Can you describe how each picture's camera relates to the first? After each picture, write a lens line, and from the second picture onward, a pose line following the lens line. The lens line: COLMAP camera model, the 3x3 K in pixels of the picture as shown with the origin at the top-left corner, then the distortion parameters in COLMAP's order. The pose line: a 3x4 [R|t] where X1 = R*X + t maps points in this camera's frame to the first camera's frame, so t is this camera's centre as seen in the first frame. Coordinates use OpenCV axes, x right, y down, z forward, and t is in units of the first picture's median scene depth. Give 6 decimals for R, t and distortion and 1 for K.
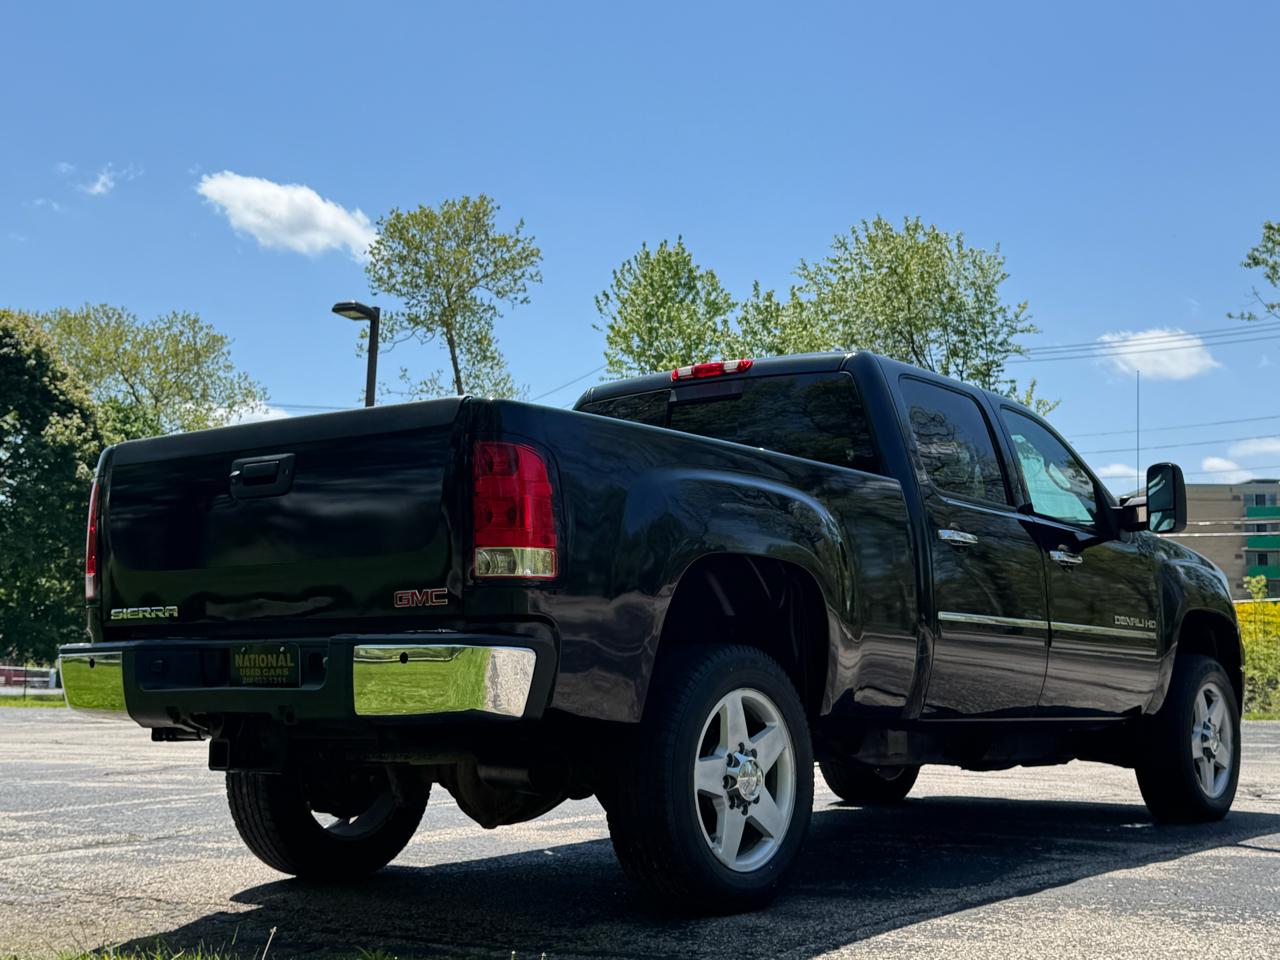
lens RADIAL K [[1711.2, 0, 636.9], [0, 1711.2, 520.1], [0, 0, 1]] dist [0.106016, -0.133285]
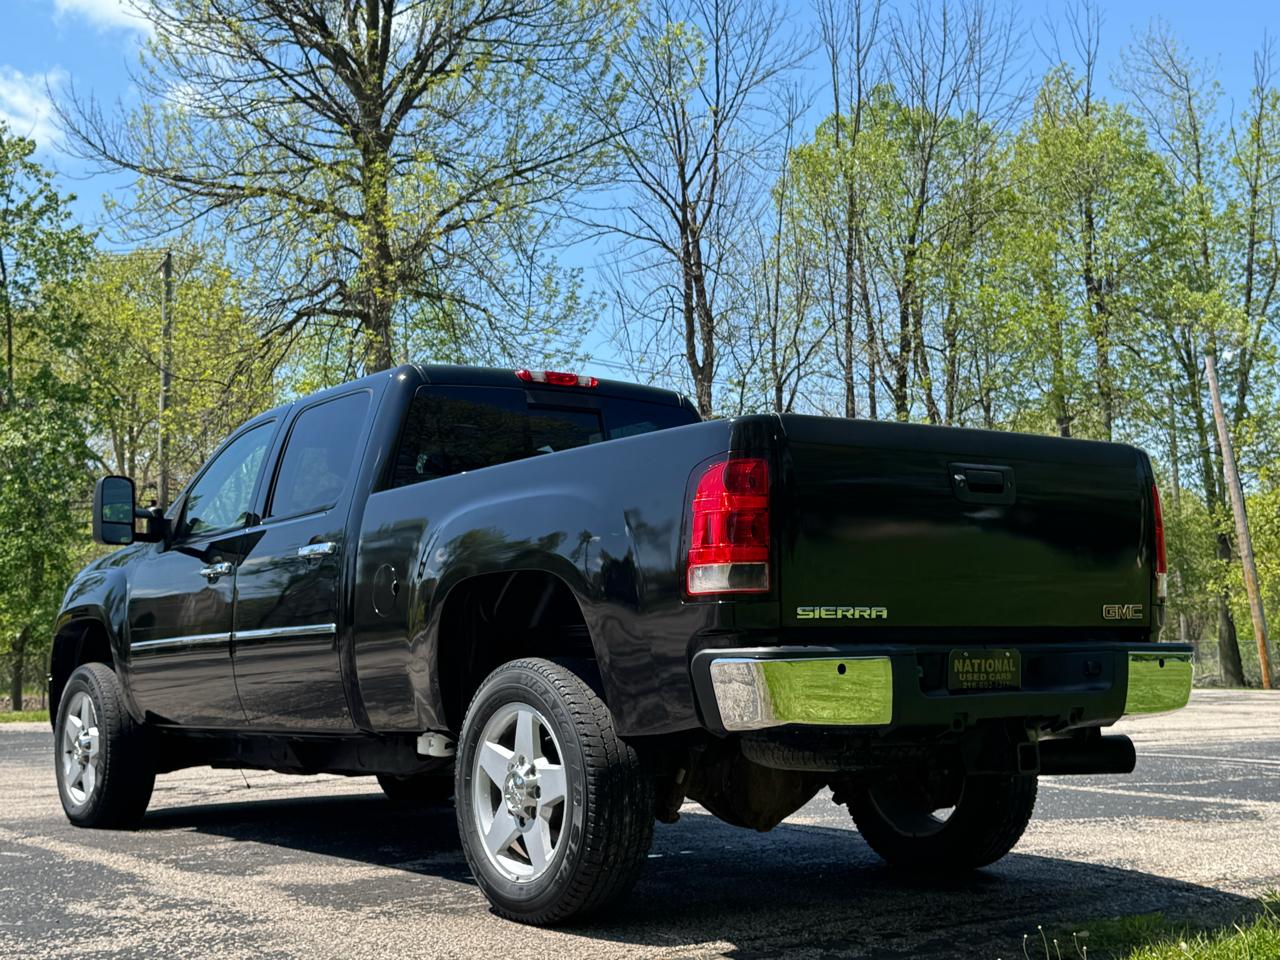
lens RADIAL K [[1705.2, 0, 641.3], [0, 1705.2, 508.5], [0, 0, 1]] dist [0.104887, -0.091223]
pose [[0.278339, 0.080742, 0.957083, -0.806058], [-0.072471, 0.995385, -0.062897, 0.043549], [-0.957745, -0.051854, 0.282906, 0.587174]]
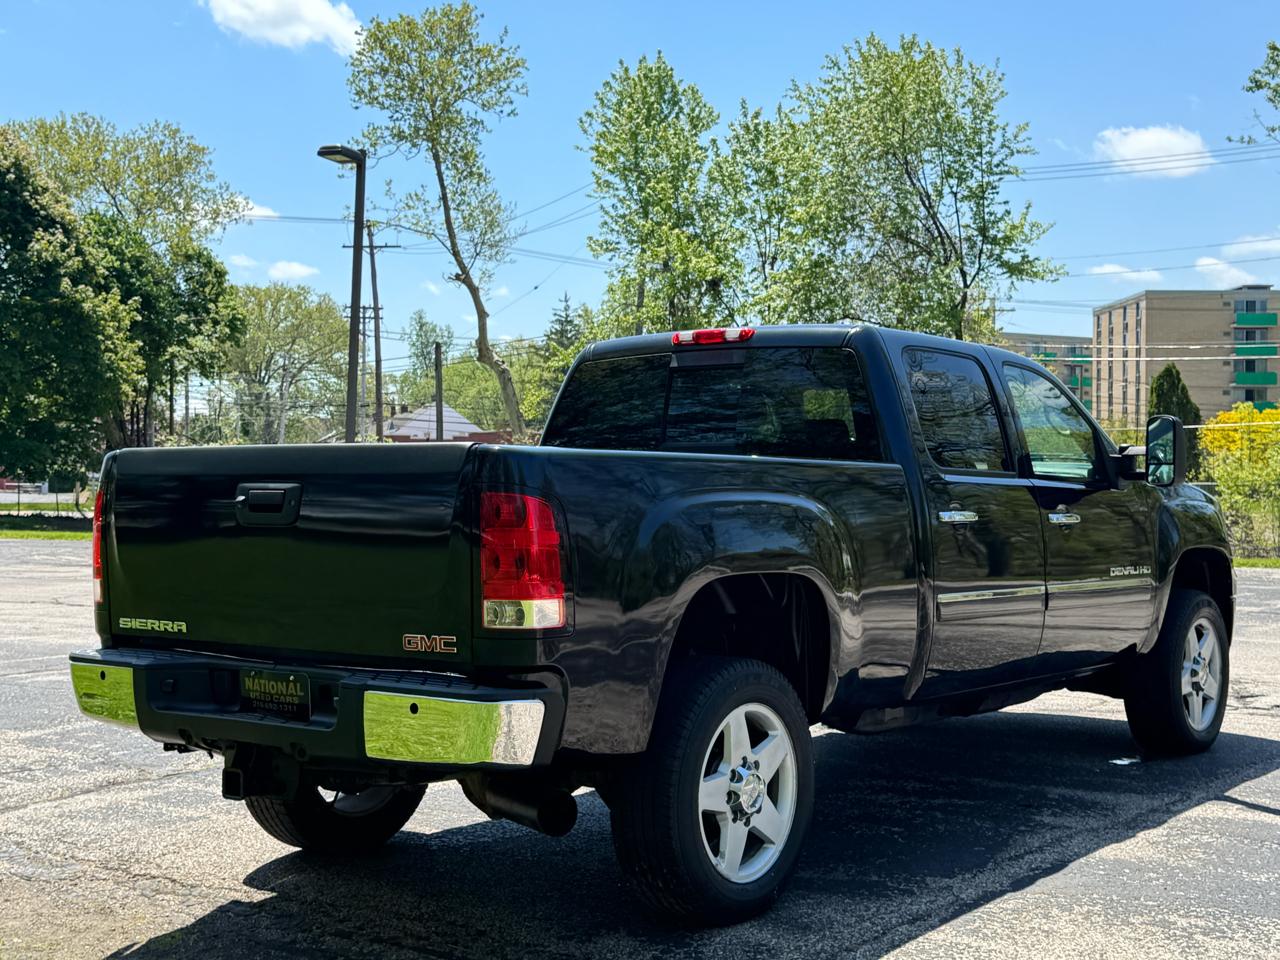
lens RADIAL K [[1711.0, 0, 626.4], [0, 1711.0, 504.6], [0, 0, 1]] dist [0.071817, -0.015594]
pose [[0.999999, -0.000071, 0.001258, -0.006893], [-0.000063, 0.994415, 0.105544, -0.084448], [-0.001258, -0.105544, 0.994414, 0.004272]]
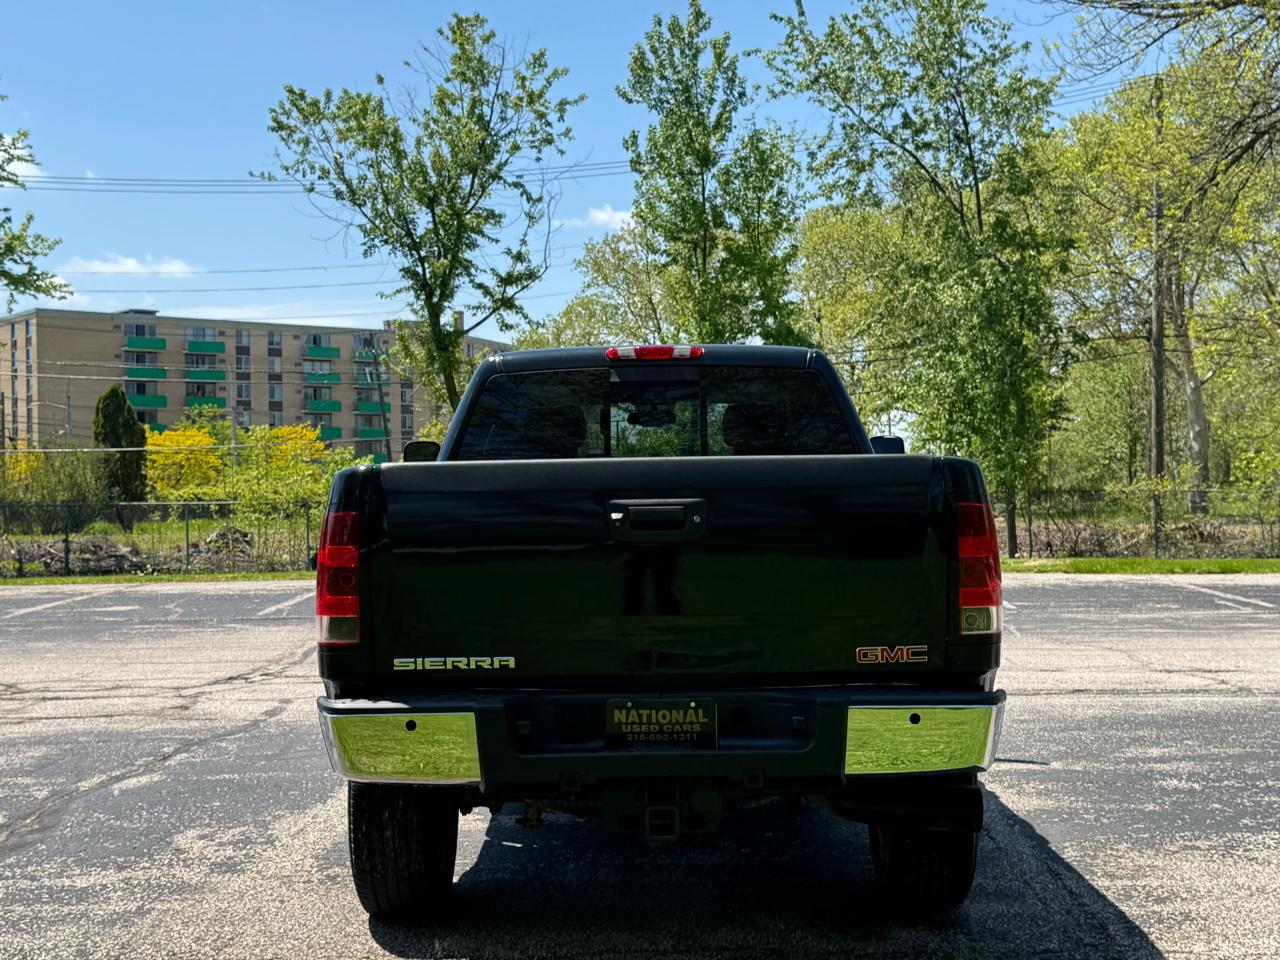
lens RADIAL K [[1705.2, 0, 641.3], [0, 1705.2, 508.5], [0, 0, 1]] dist [0.104887, -0.091223]
pose [[0.797255, -0.016273, 0.603424, -0.507865], [-0.041634, 0.995774, 0.081862, -0.069612], [-0.602206, -0.090388, 0.793208, 0.175459]]
